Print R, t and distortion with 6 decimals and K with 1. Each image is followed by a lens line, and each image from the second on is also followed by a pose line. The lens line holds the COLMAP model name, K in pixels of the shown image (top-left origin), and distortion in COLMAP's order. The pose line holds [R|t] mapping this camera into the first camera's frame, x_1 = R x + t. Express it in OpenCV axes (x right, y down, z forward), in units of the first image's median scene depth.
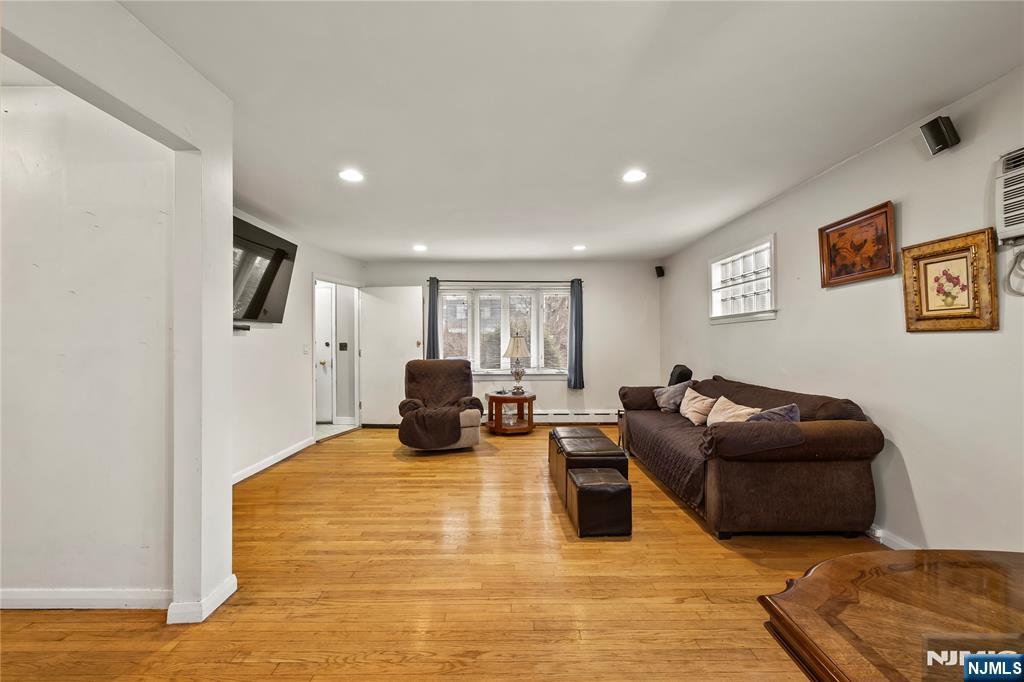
lens RADIAL K [[415.3, 0, 510.6], [0, 415.3, 343.7], [0, 0, 1]] dist [-0.000650, 0.000081]
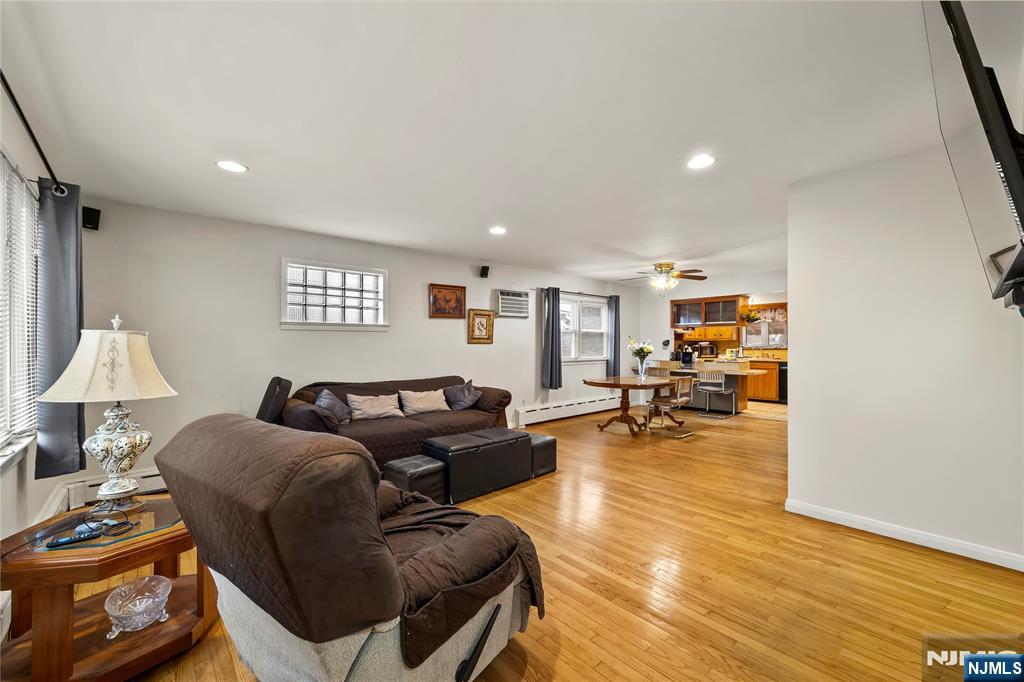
lens RADIAL K [[415.0, 0, 497.3], [0, 415.0, 358.3], [0, 0, 1]] dist [-0.000191, -0.000002]
pose [[-0.644921, -0.014062, 0.764120, -0.948540], [0.011886, 0.999525, 0.028427, -0.008047], [-0.764157, 0.027416, -0.644448, 2.315173]]
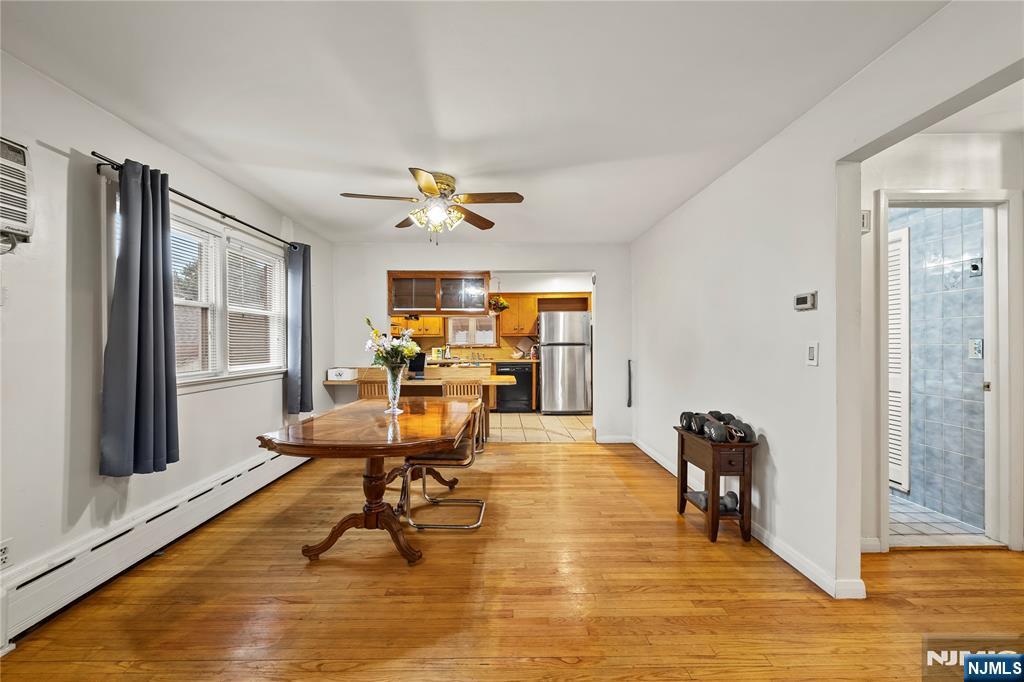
lens RADIAL K [[415.3, 0, 510.6], [0, 415.3, 343.7], [0, 0, 1]] dist [-0.000650, 0.000081]
pose [[-0.999851, 0.012475, -0.011936, 0.087909], [0.012408, 0.999907, 0.005665, -0.000941], [0.012005, 0.005516, -0.999913, 1.218559]]
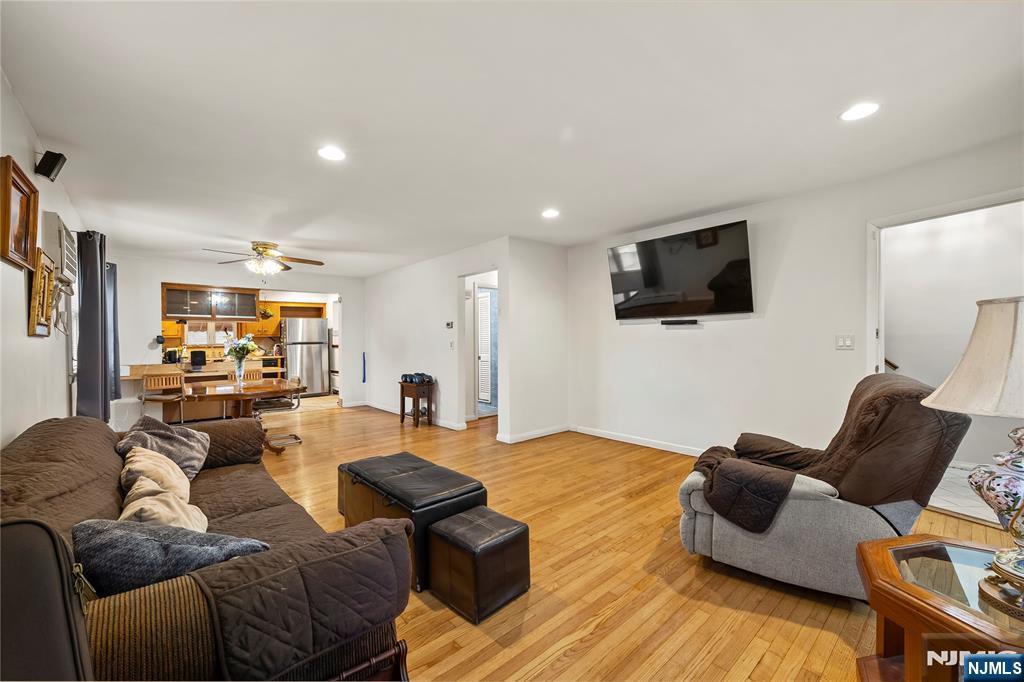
lens RADIAL K [[415.3, 0, 510.6], [0, 415.3, 343.7], [0, 0, 1]] dist [-0.000650, 0.000081]
pose [[-0.751290, 0.021989, -0.659605, 0.733893], [0.013861, 0.999750, 0.017540, -0.011418], [0.659826, 0.004035, -0.751407, 2.331609]]
